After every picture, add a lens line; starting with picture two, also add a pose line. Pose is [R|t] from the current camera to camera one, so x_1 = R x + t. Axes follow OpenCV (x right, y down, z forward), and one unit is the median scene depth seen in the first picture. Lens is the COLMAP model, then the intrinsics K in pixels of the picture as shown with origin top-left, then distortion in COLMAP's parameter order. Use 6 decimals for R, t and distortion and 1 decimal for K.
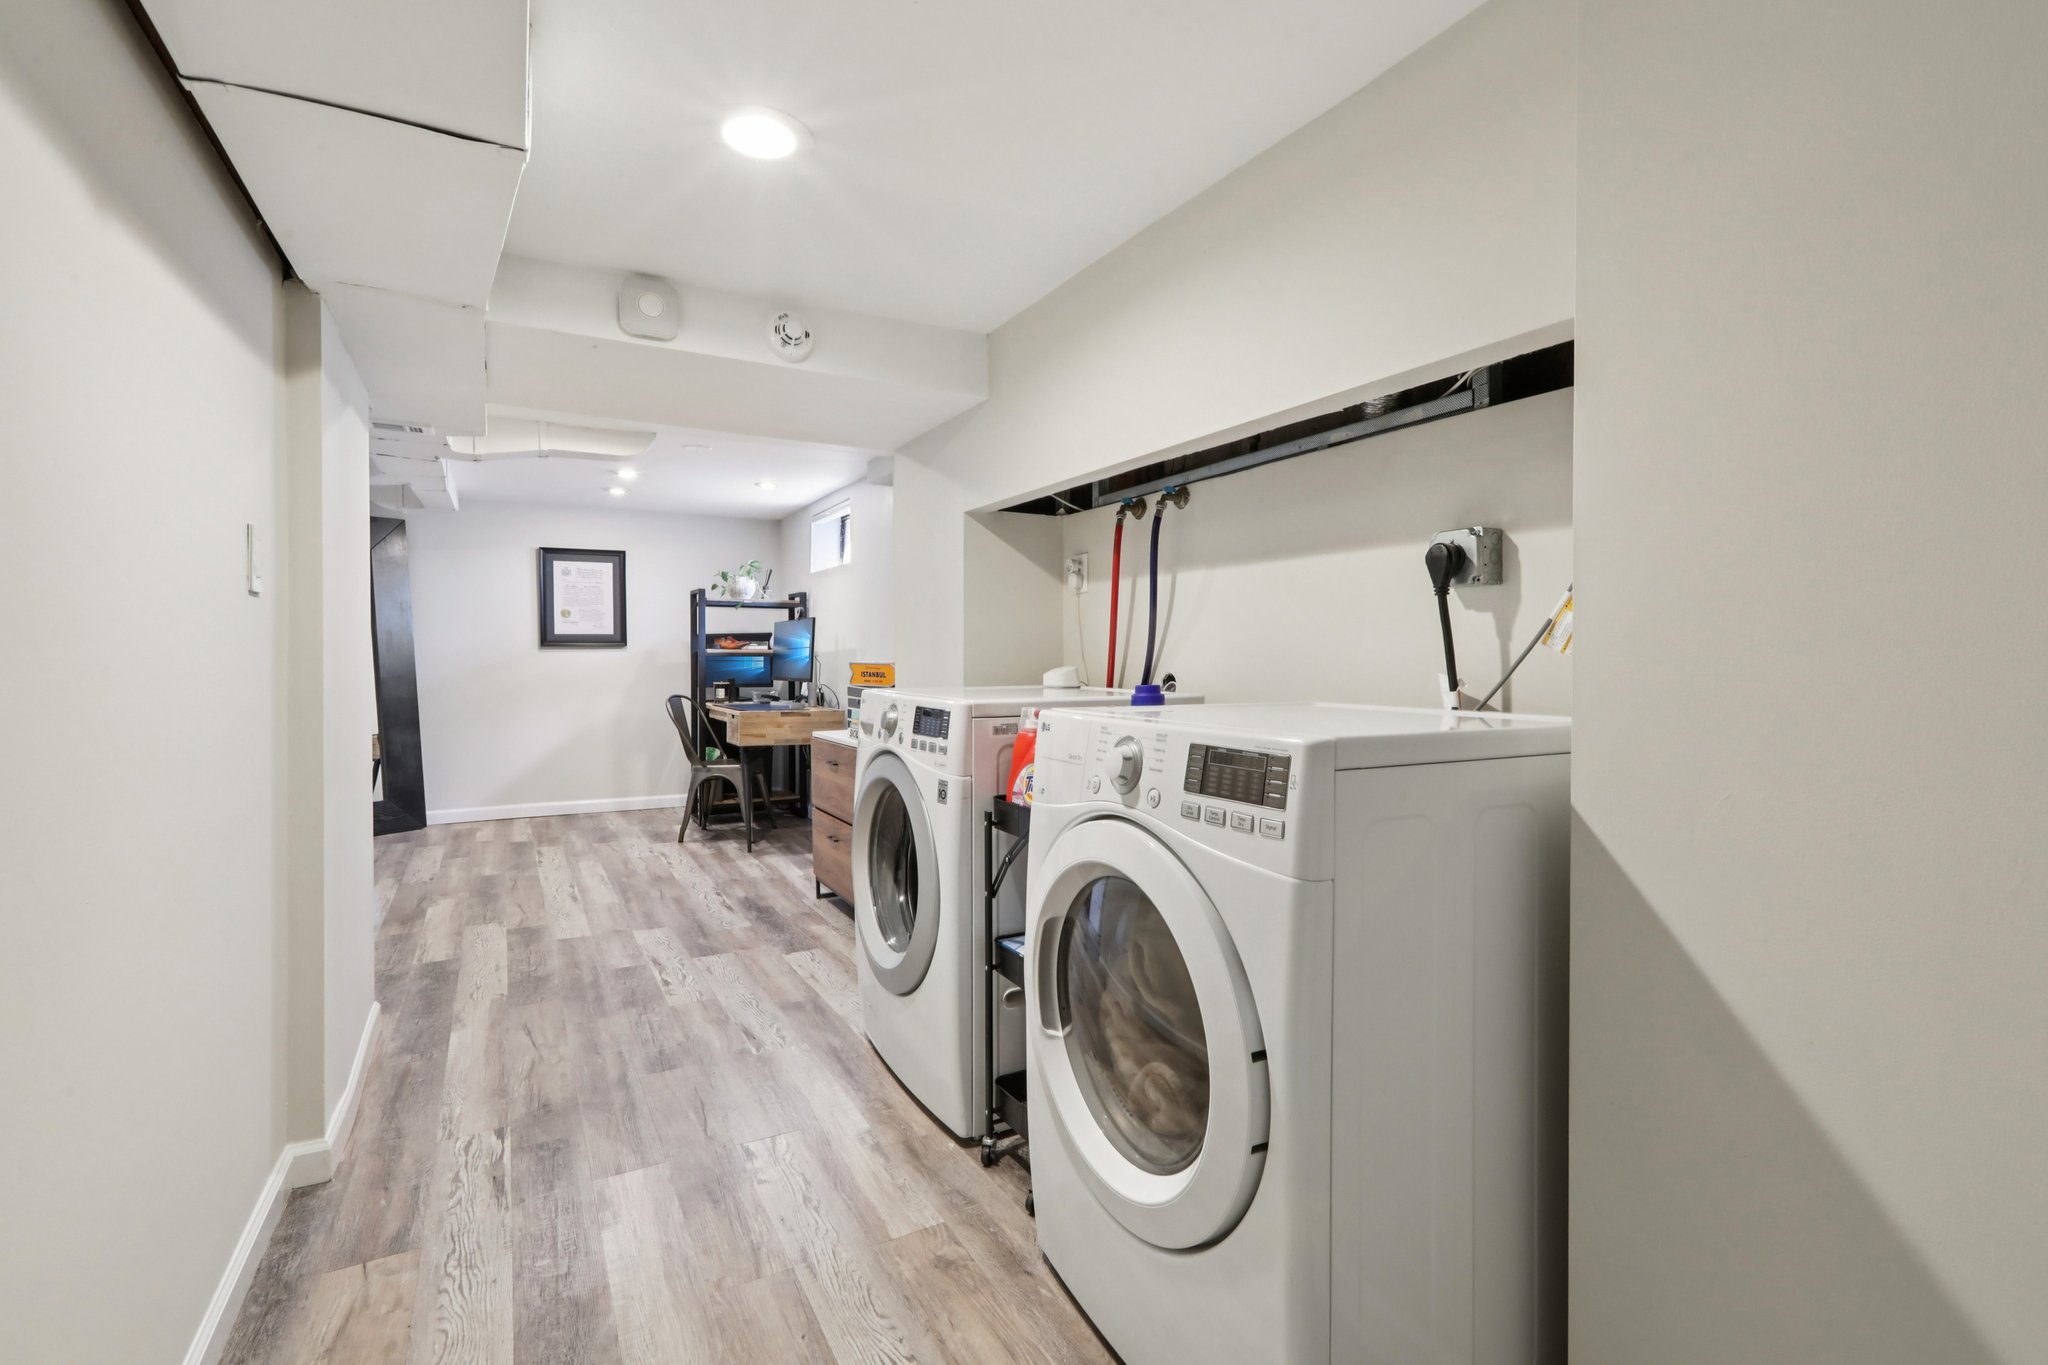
lens RADIAL K [[943.4, 0, 1039.2], [0, 943.4, 667.3], [0, 0, 1]] dist [-0.008445, 0.003601]
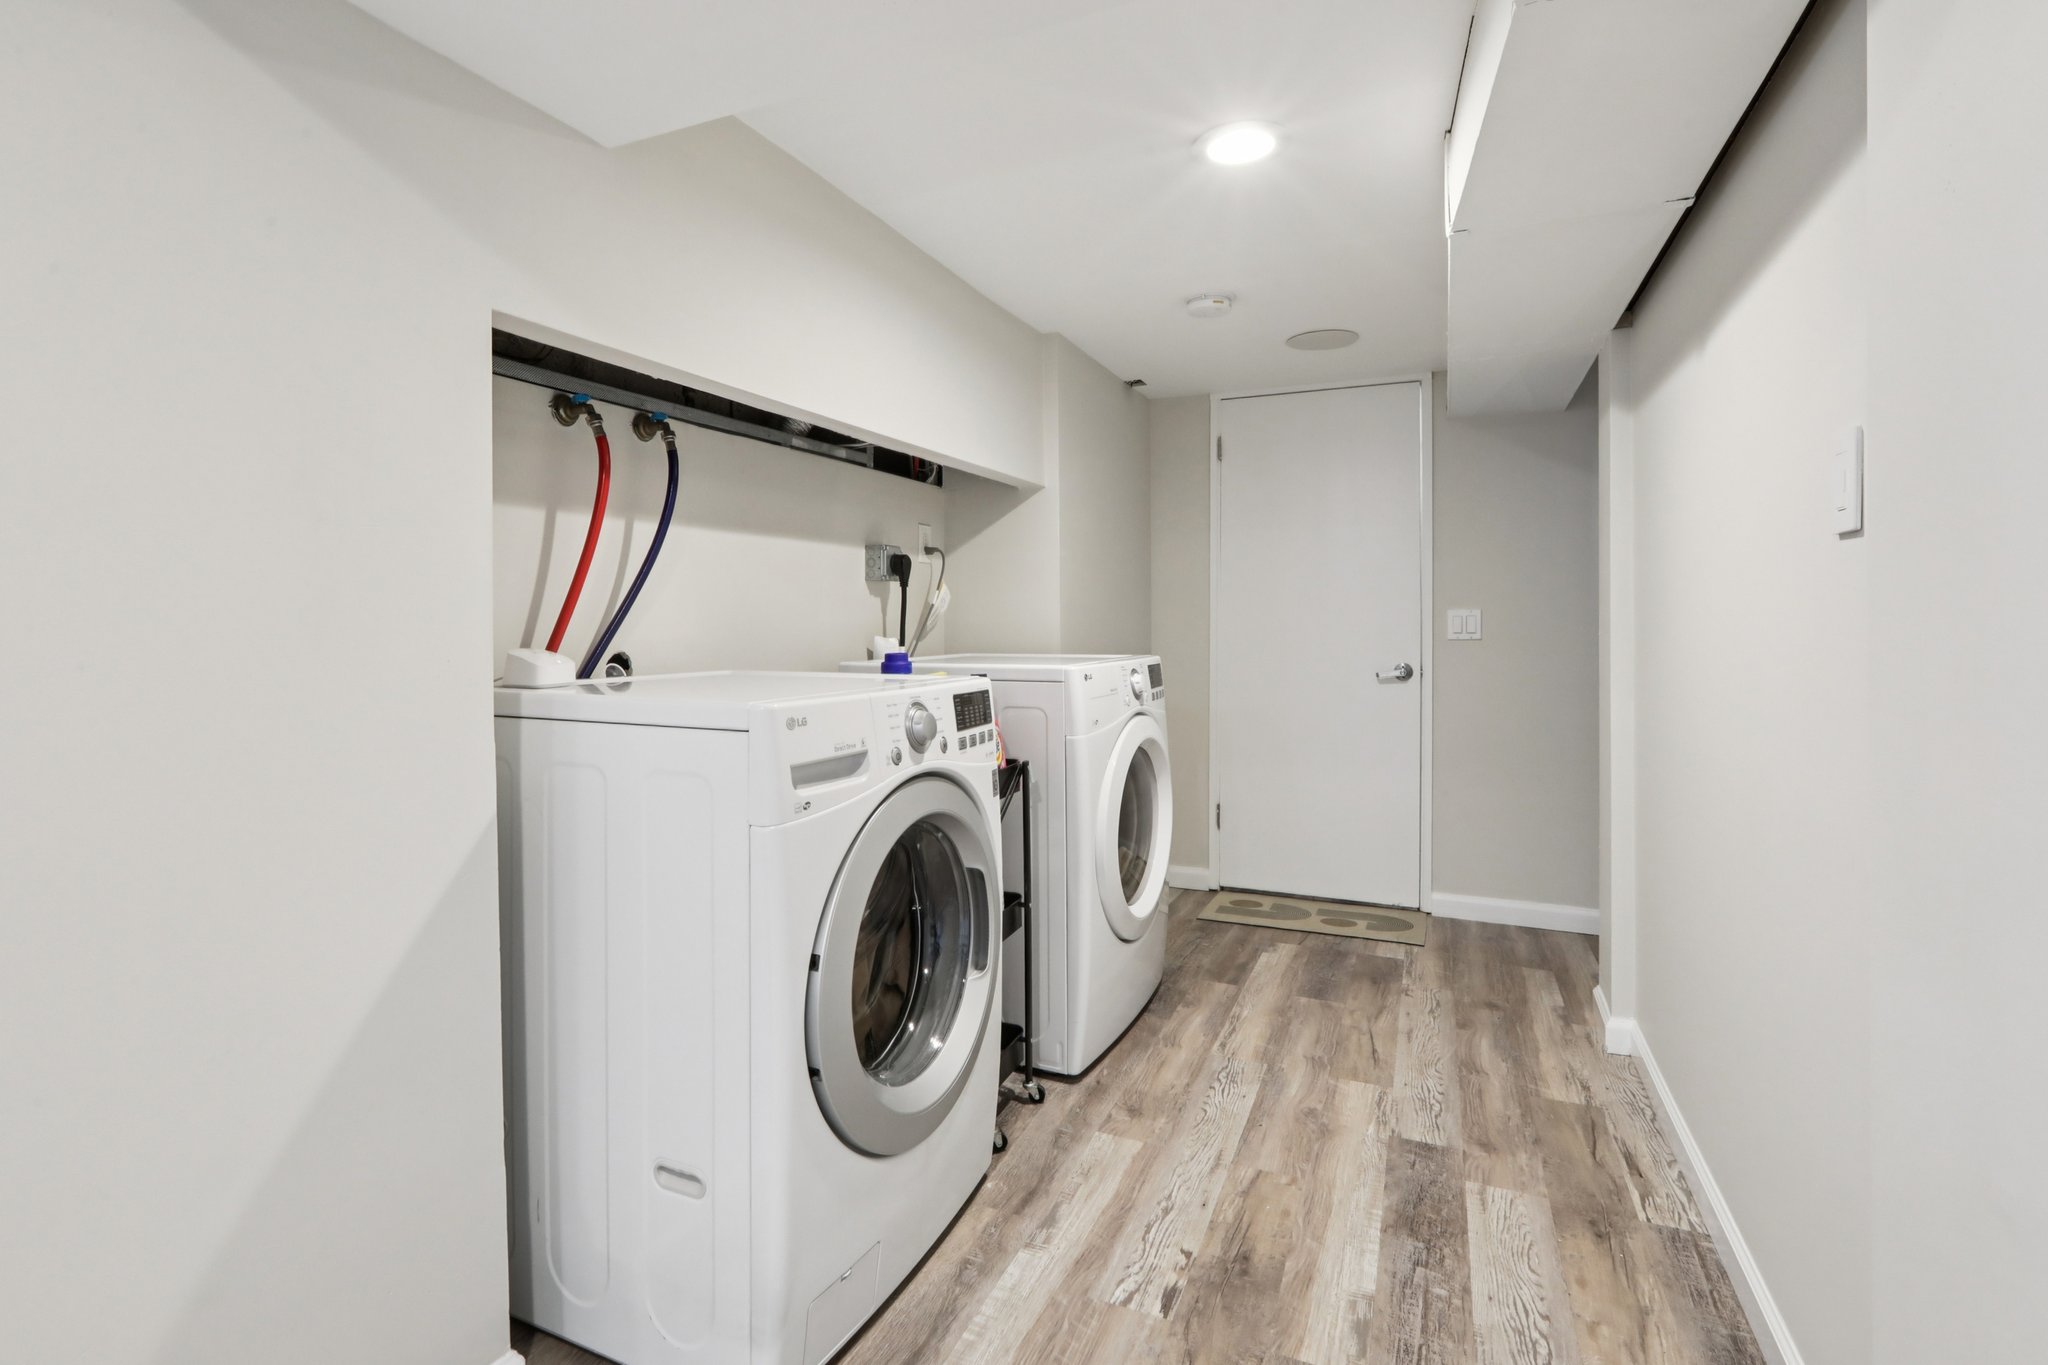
lens RADIAL K [[943.4, 0, 1028.8], [0, 943.4, 624.8], [0, 0, 1]] dist [-0.008445, 0.003601]
pose [[-0.605597, -0.002636, 0.795767, -0.627066], [0.012511, 0.999839, 0.012833, -0.019529], [-0.795673, 0.017728, -0.605467, 1.153222]]
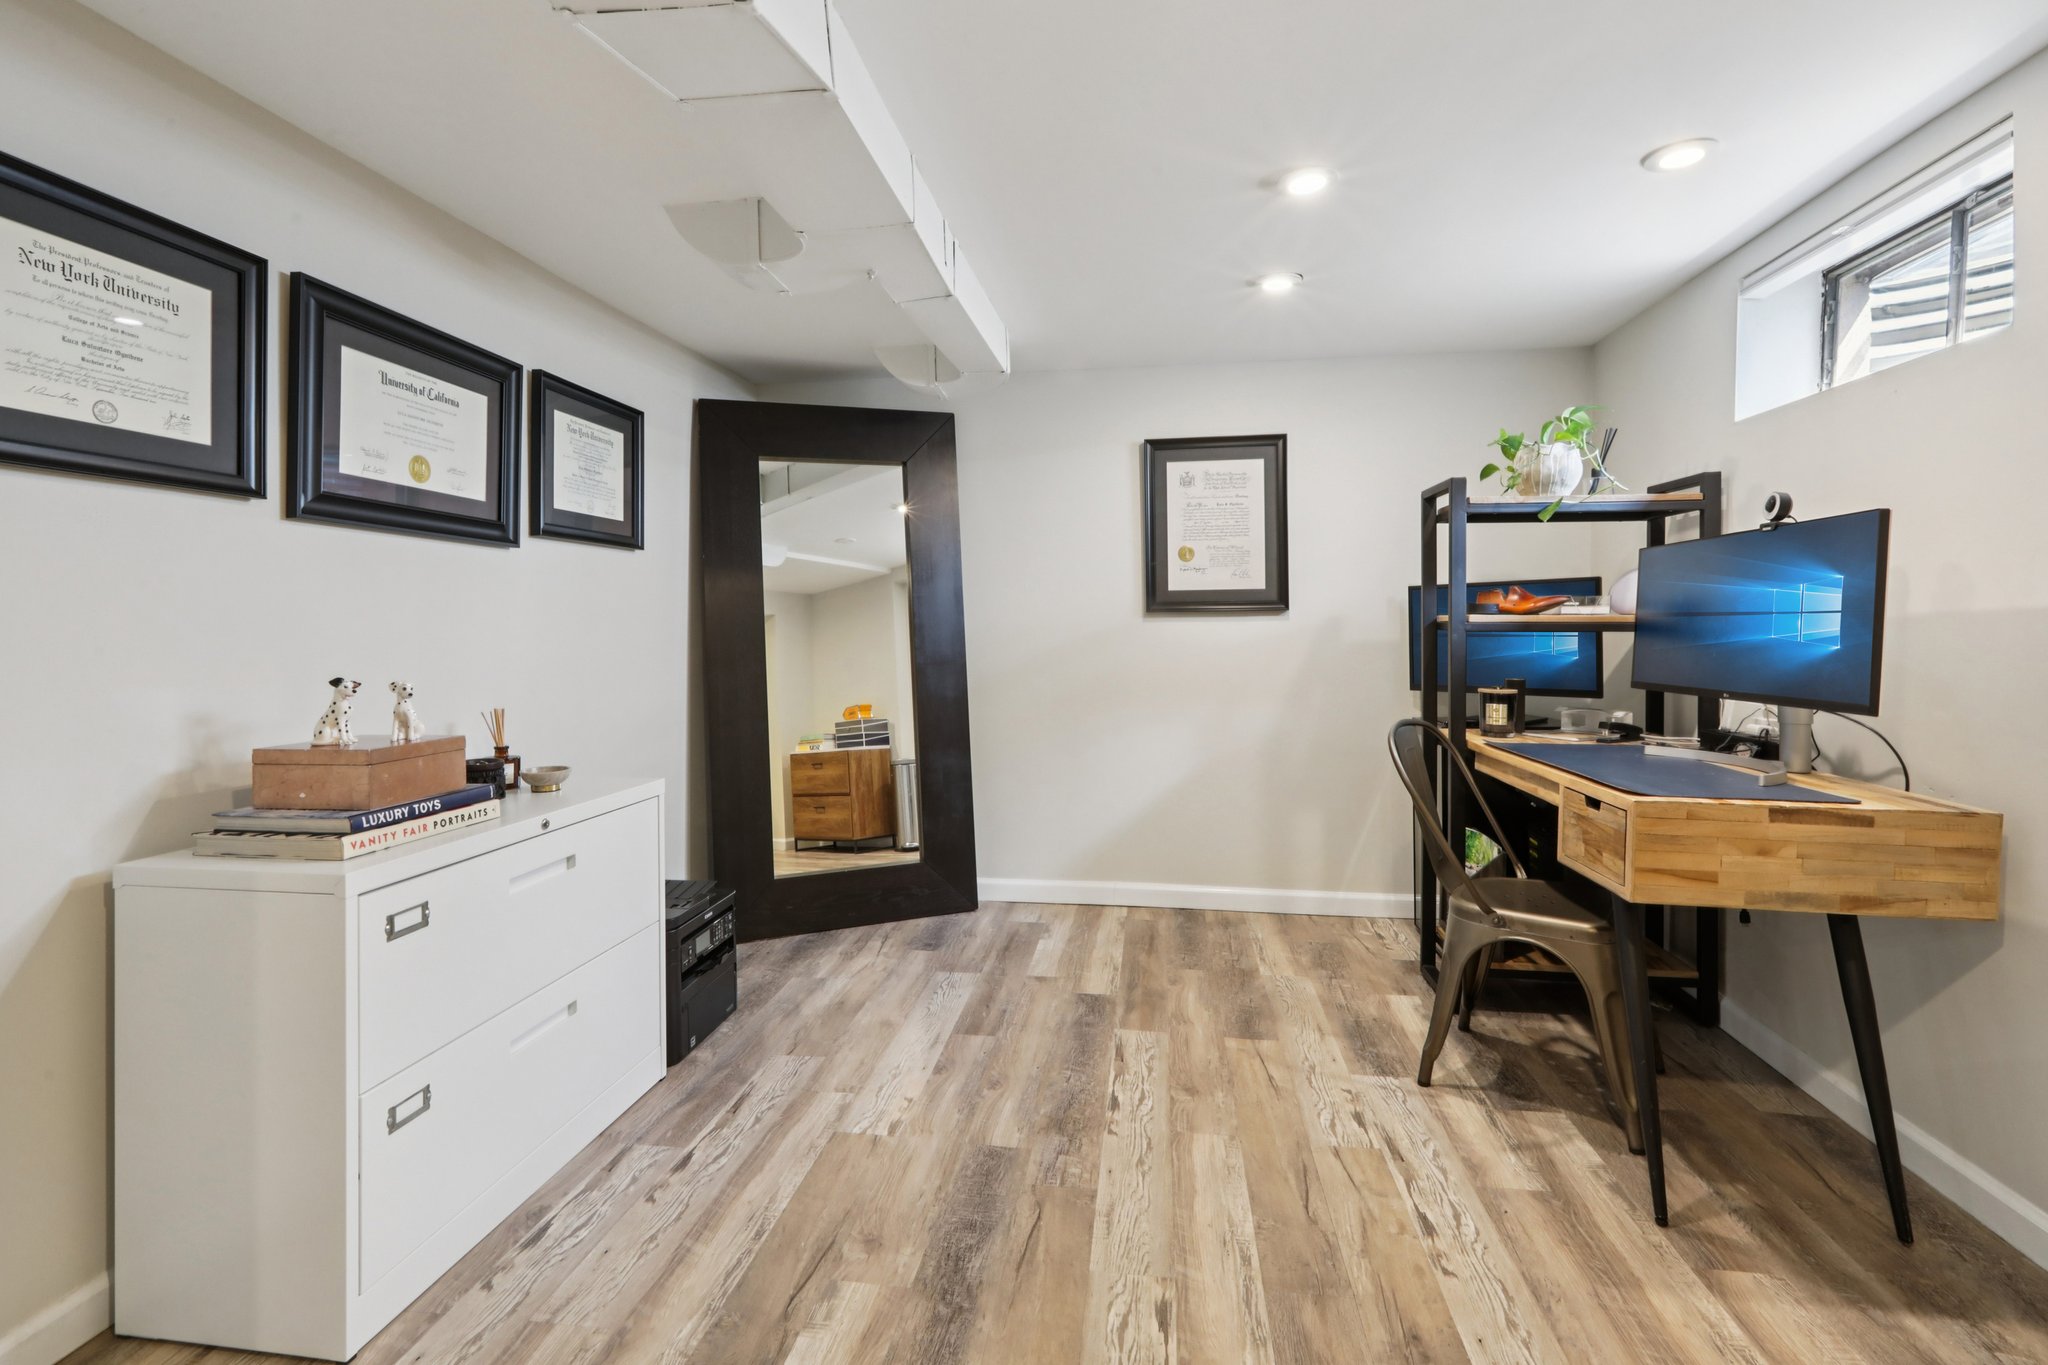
lens RADIAL K [[943.4, 0, 1018.1], [0, 943.4, 638.8], [0, 0, 1]] dist [-0.008445, 0.003601]
pose [[0.785859, 0.006648, -0.618370, -0.261609], [-0.002381, 0.999967, 0.007725, -0.011462], [0.618401, -0.004598, 0.785849, 0.555907]]
